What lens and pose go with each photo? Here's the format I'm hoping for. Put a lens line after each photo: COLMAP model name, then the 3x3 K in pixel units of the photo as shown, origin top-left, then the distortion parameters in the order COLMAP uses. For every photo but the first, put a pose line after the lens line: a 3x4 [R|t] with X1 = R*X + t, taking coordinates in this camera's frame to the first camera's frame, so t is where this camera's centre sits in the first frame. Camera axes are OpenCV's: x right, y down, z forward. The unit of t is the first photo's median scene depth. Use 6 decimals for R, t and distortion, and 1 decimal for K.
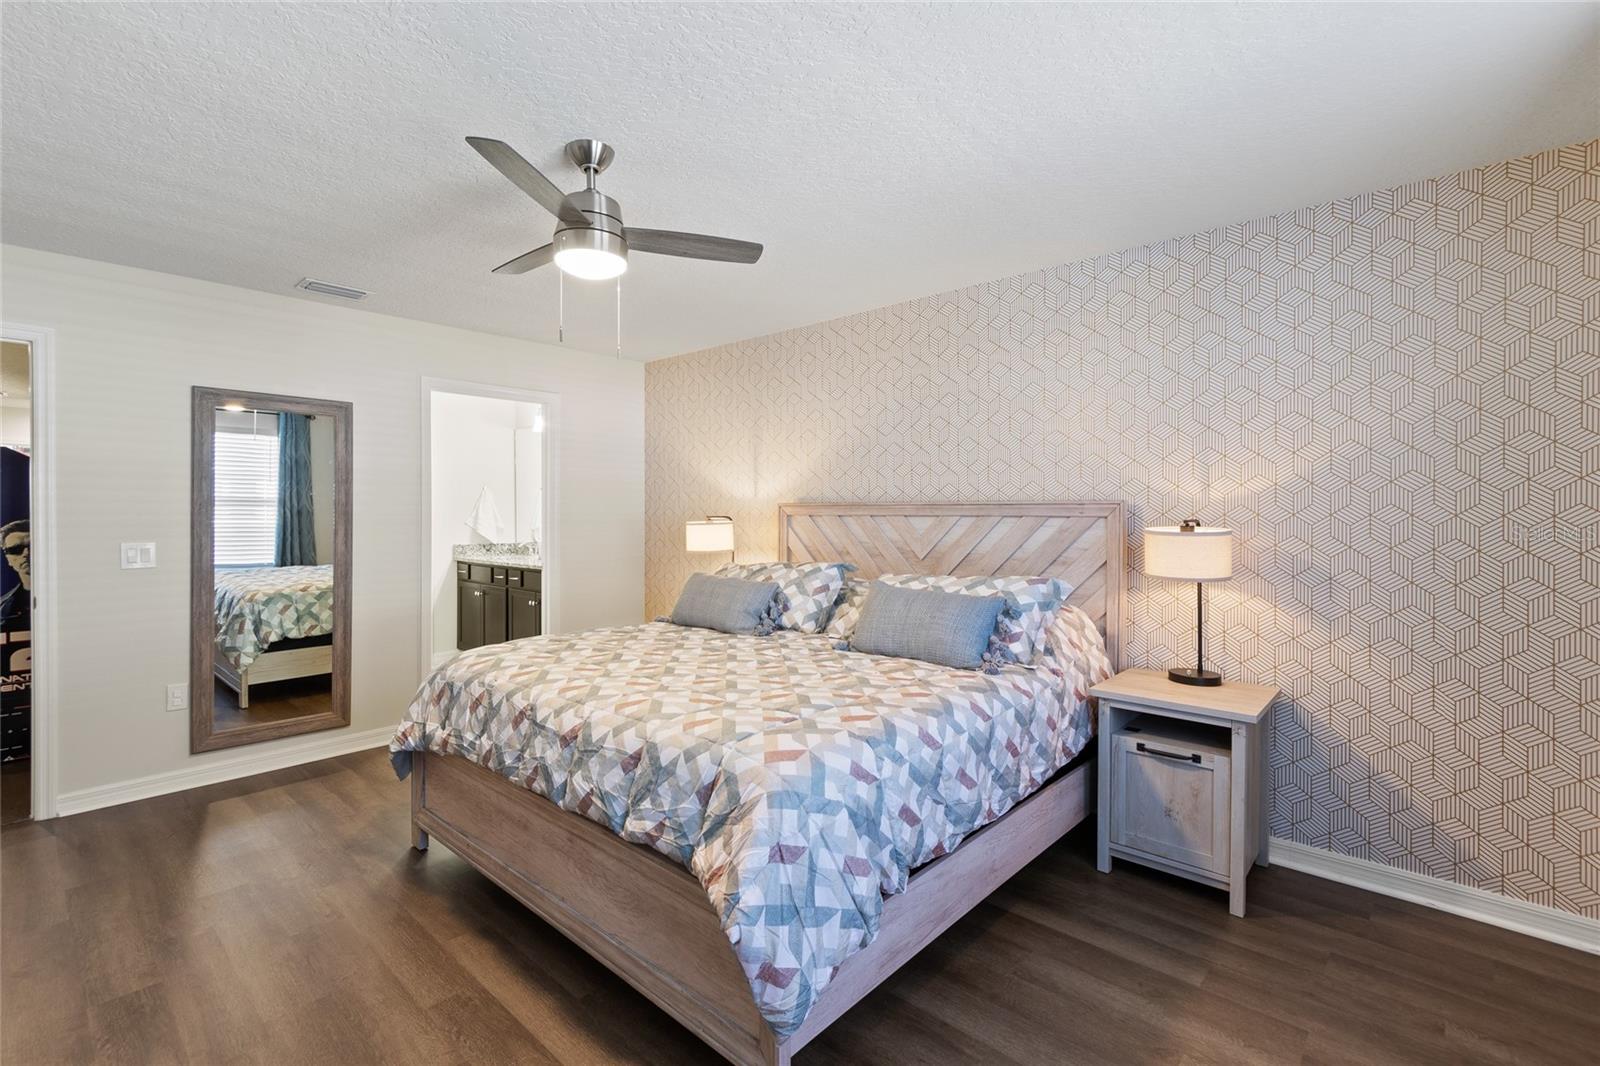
lens RADIAL K [[723.8, 0, 789.8], [0, 723.8, 520.7], [0, 0, 1]] dist [0.011295, -0.003380]
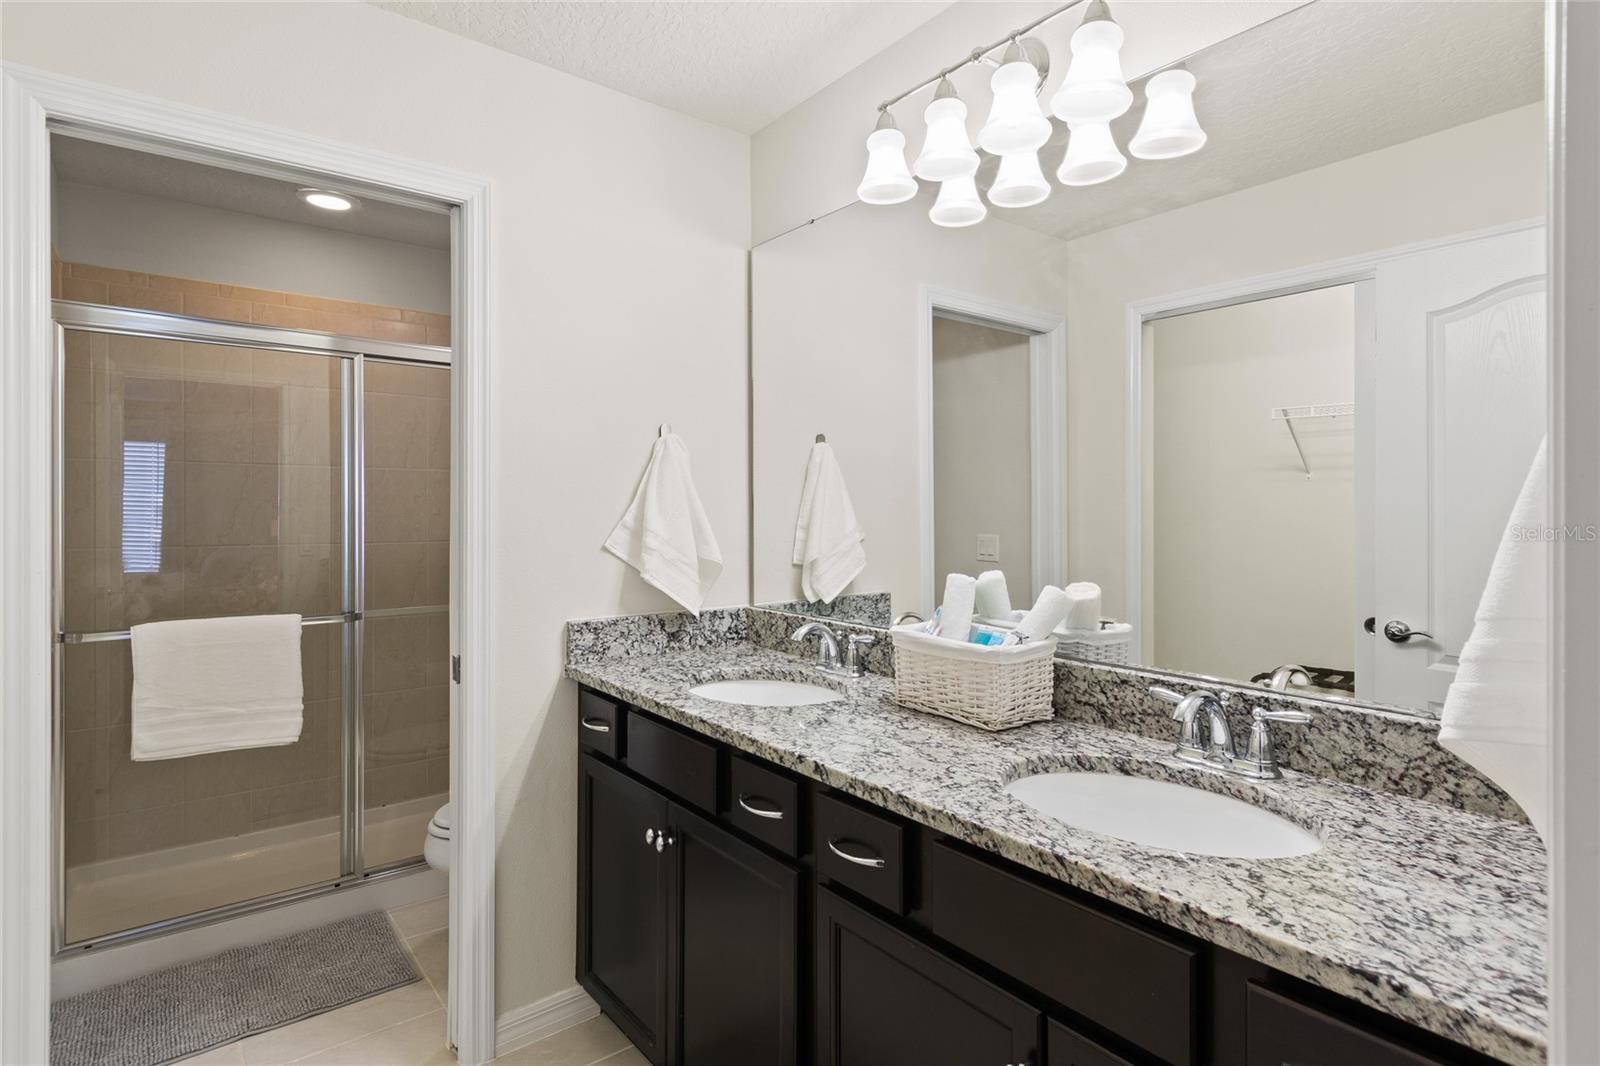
lens RADIAL K [[819.5, 0, 801.9], [0, 819.5, 523.3], [0, 0, 1]] dist [0.002454, 0.000594]
pose [[0.985943, 0.003490, -0.167048, -0.309631], [-0.004269, 0.999982, -0.004307, -0.005816], [0.167030, 0.004960, 0.985939, 0.677294]]
